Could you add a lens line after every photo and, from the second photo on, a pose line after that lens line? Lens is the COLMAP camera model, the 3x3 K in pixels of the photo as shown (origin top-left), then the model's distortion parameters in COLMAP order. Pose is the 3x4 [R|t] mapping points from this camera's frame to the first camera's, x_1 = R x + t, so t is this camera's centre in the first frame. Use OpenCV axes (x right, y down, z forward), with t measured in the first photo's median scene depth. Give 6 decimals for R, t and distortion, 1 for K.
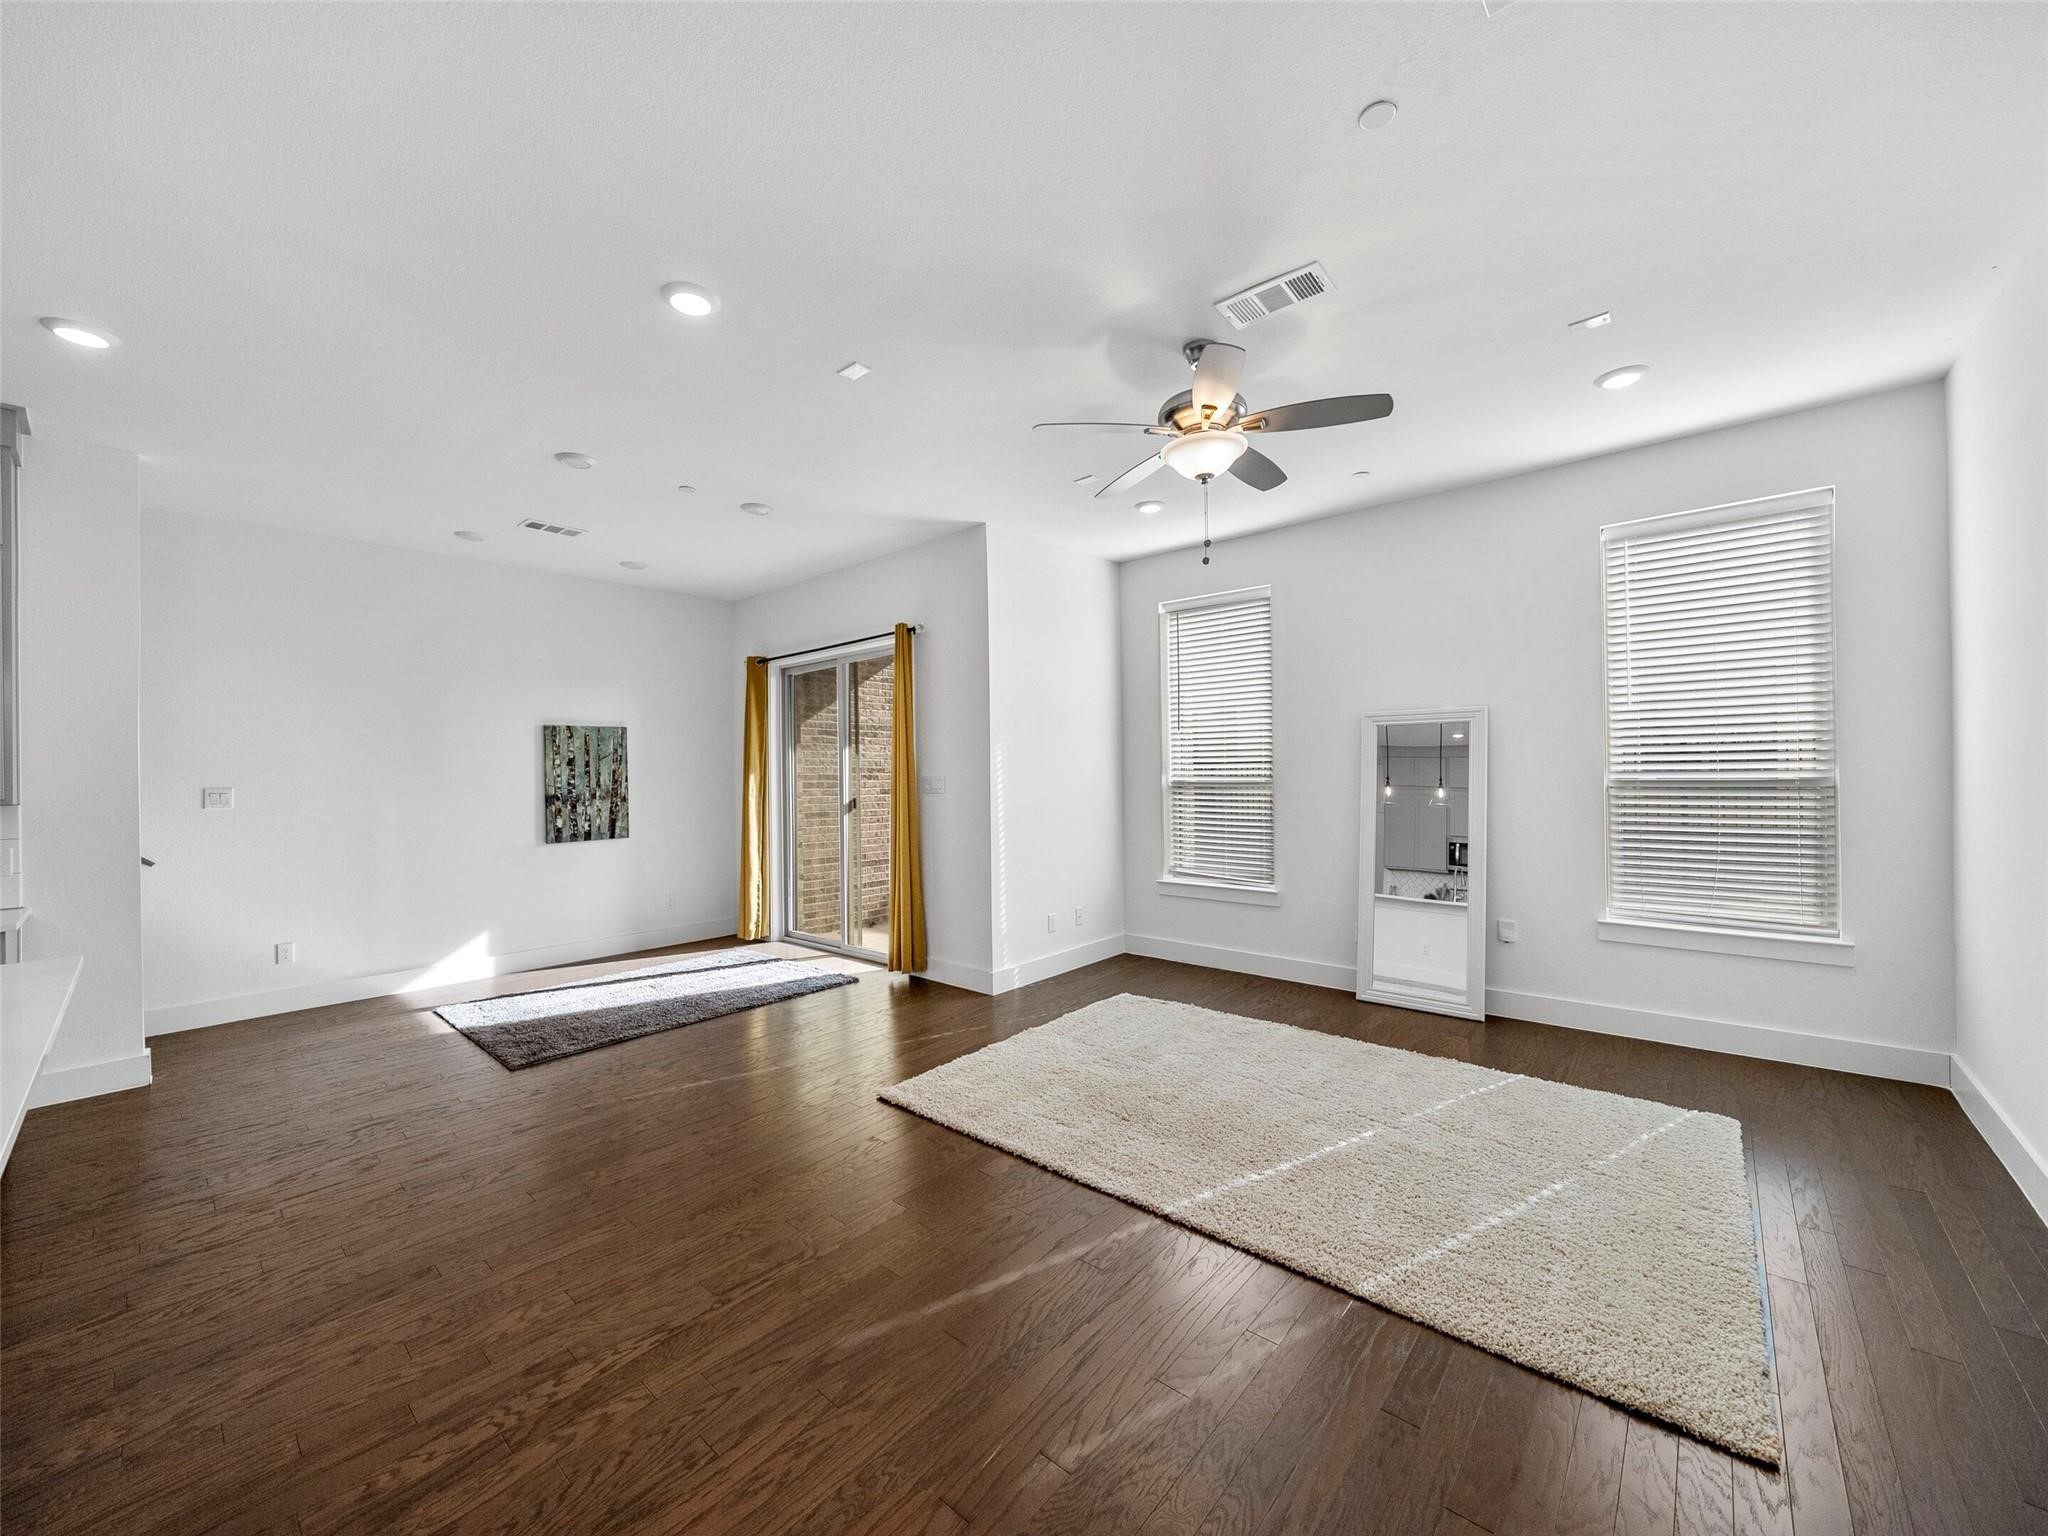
lens RADIAL K [[793.5, 0, 1024.0], [0, 793.5, 768.0], [0, 0, 1]] dist [-0.002198, -0.000066]
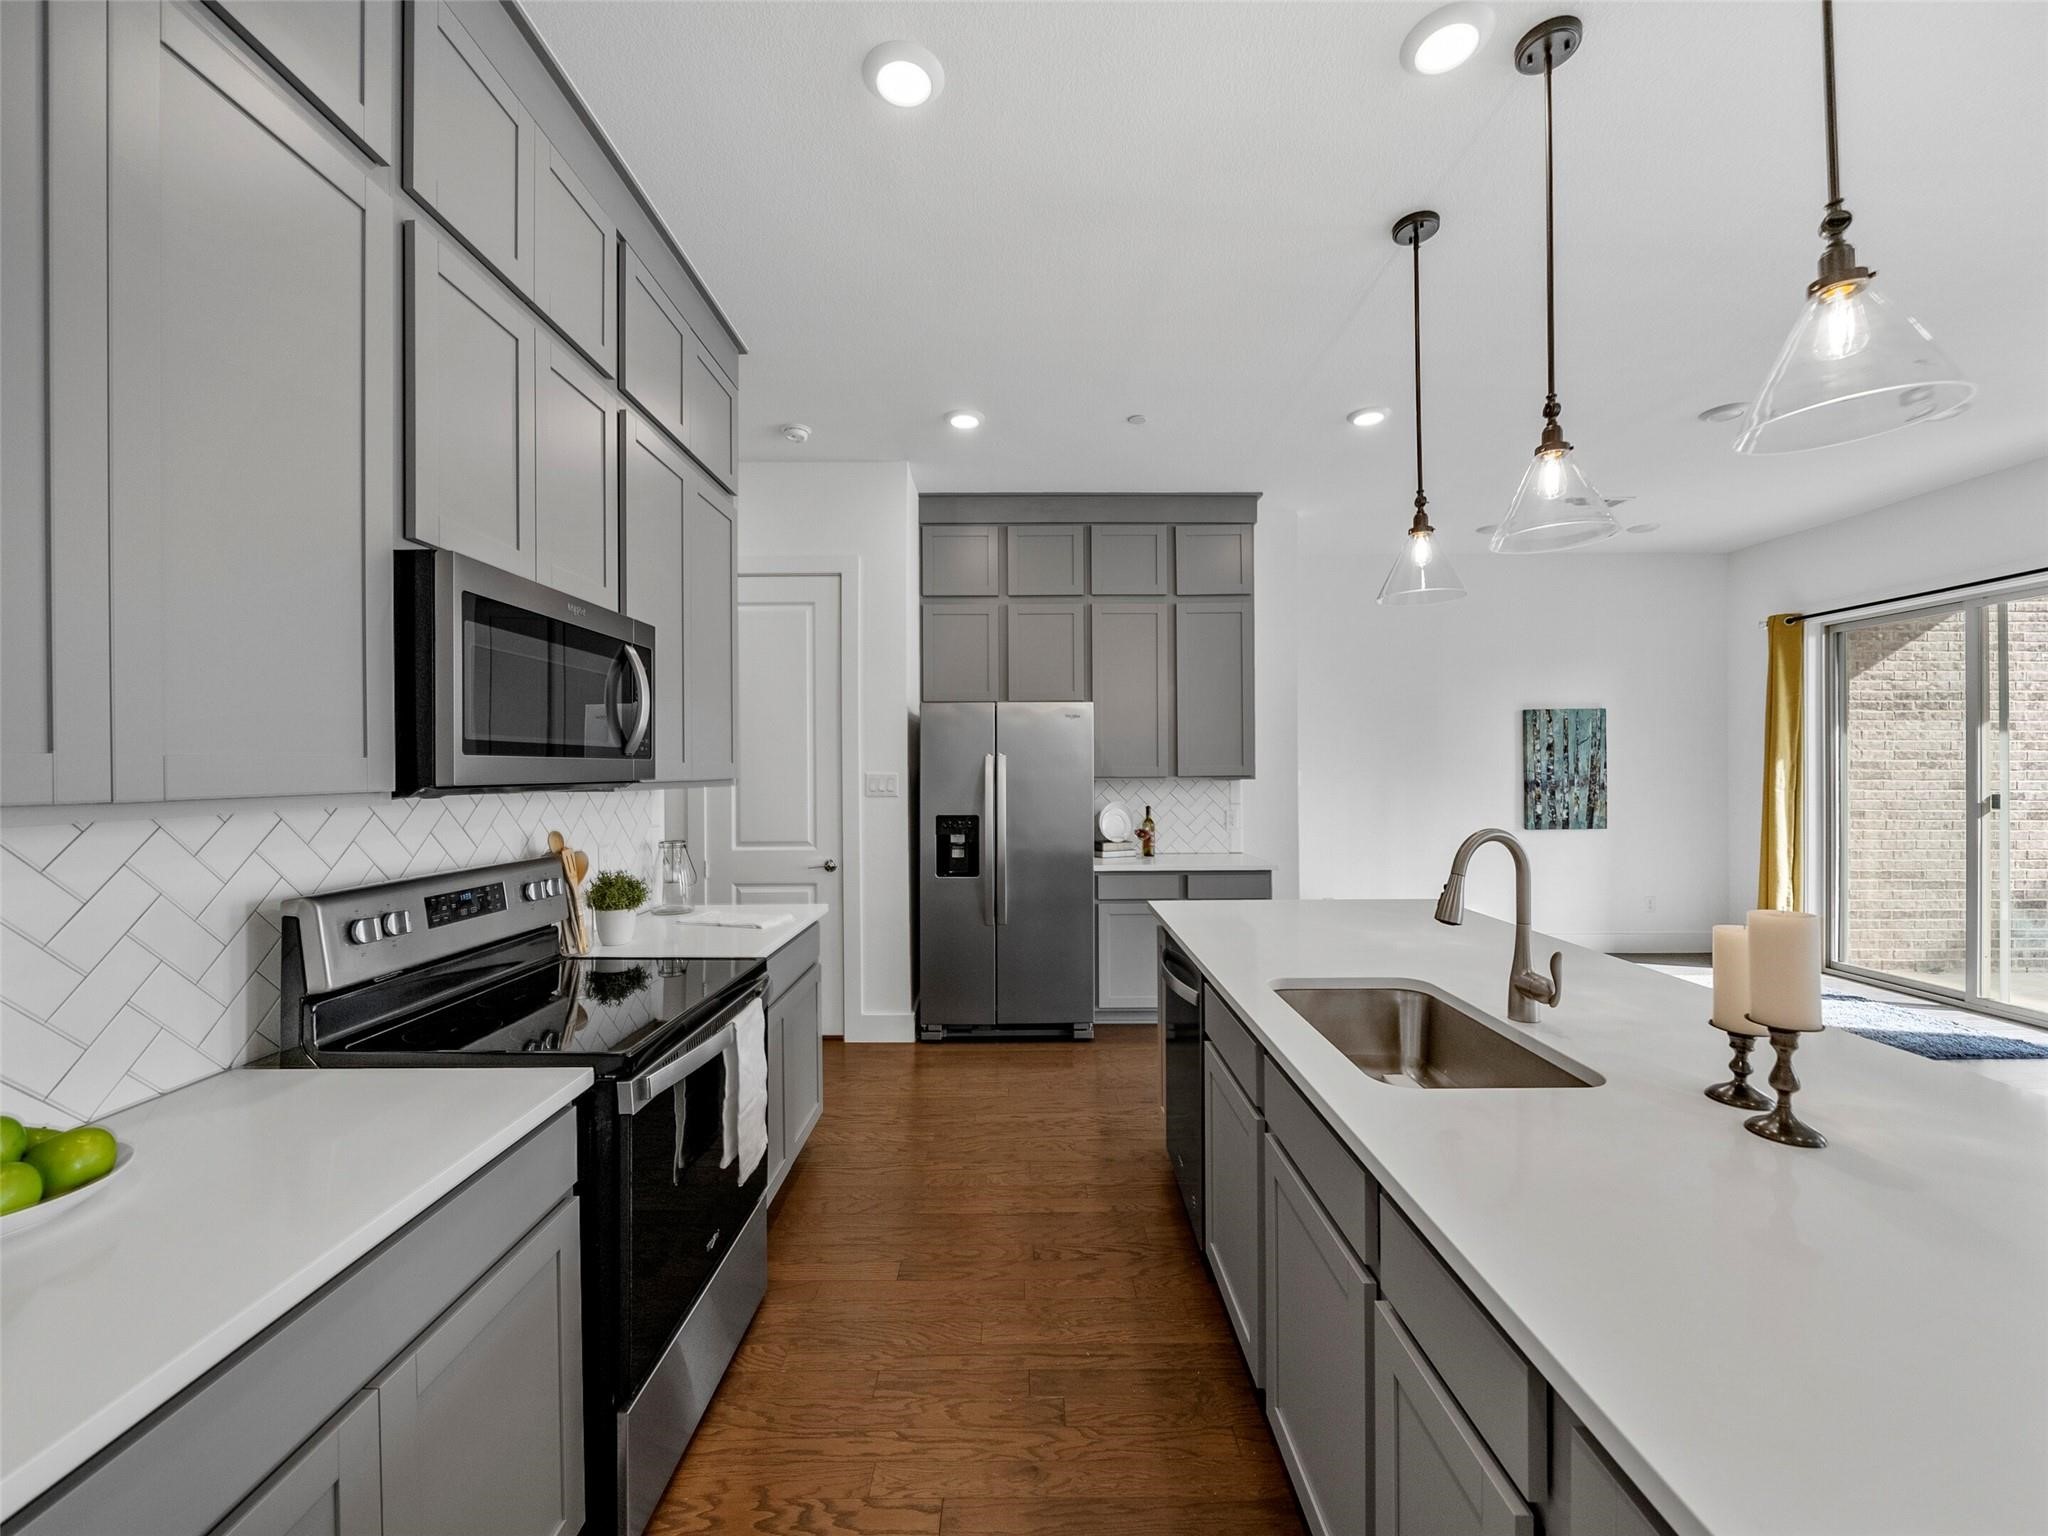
lens RADIAL K [[813.4, 0, 1024.0], [0, 813.4, 768.0], [0, 0, 1]] dist [-0.002778, -0.000249]
pose [[0.666413, 0.011095, -0.745500, -0.257802], [0.000131, 0.999888, 0.014999, 0.003166], [0.745582, -0.010093, 0.666337, -0.138478]]
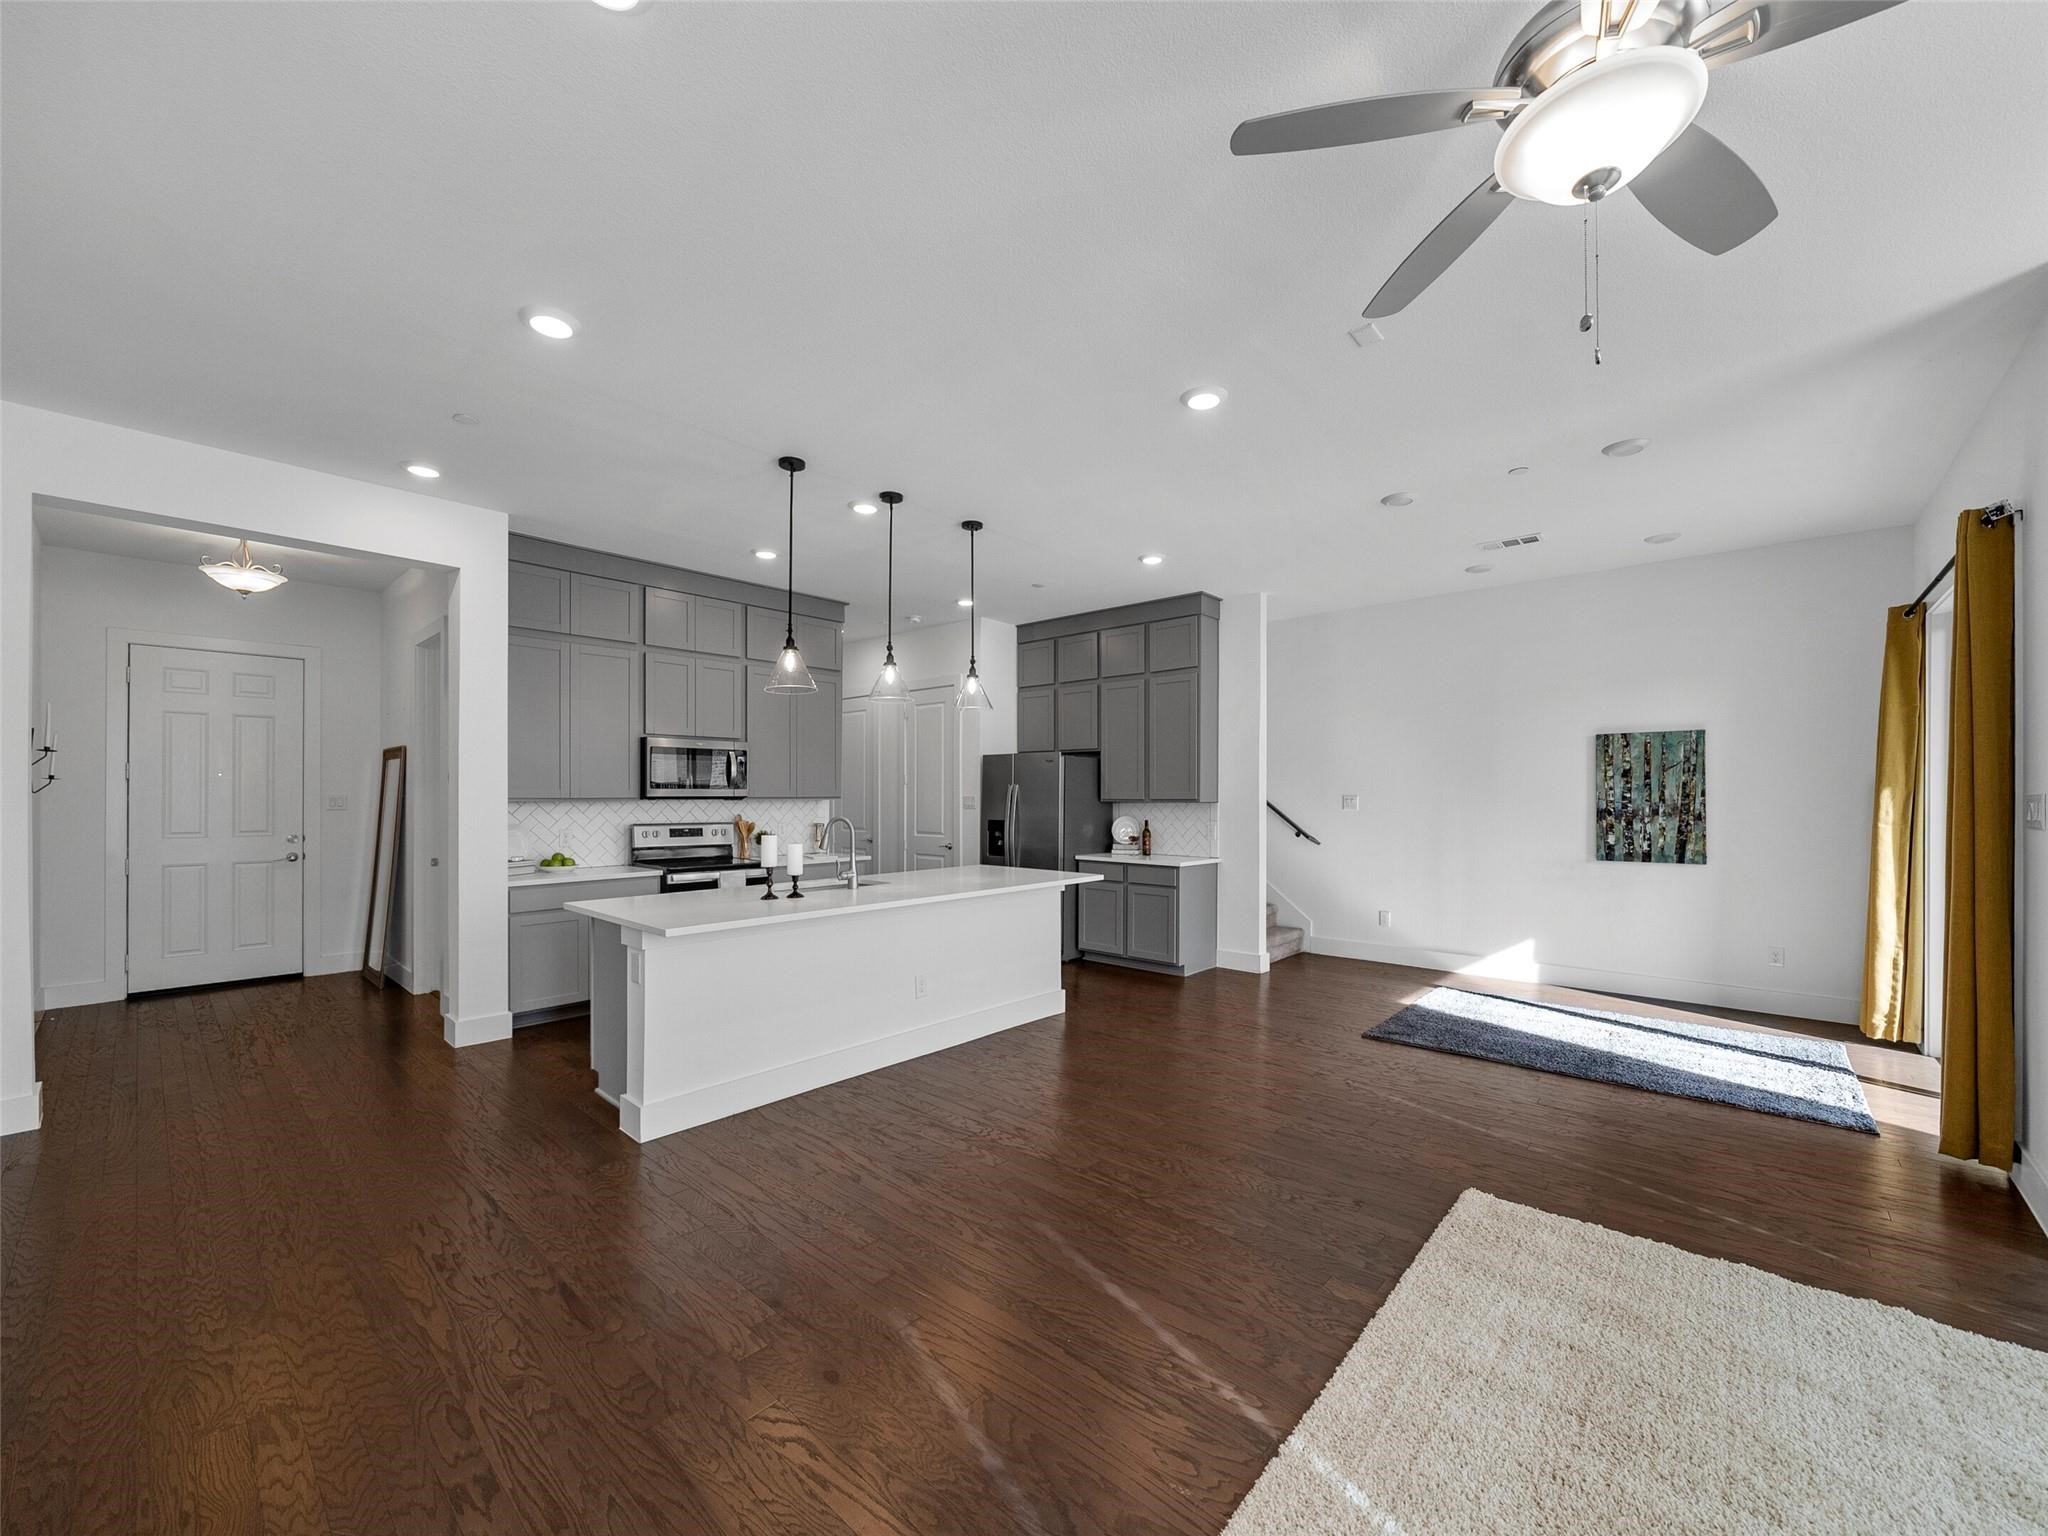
lens RADIAL K [[803.6, 0, 1021.9], [0, 803.6, 799.8], [0, 0, 1]] dist [-0.001513, -0.000203]
pose [[-0.013728, 0.022909, -0.999643, 0.351593], [0.006712, 0.999717, 0.022818, -0.002890], [0.999883, -0.006396, -0.013878, 0.320205]]
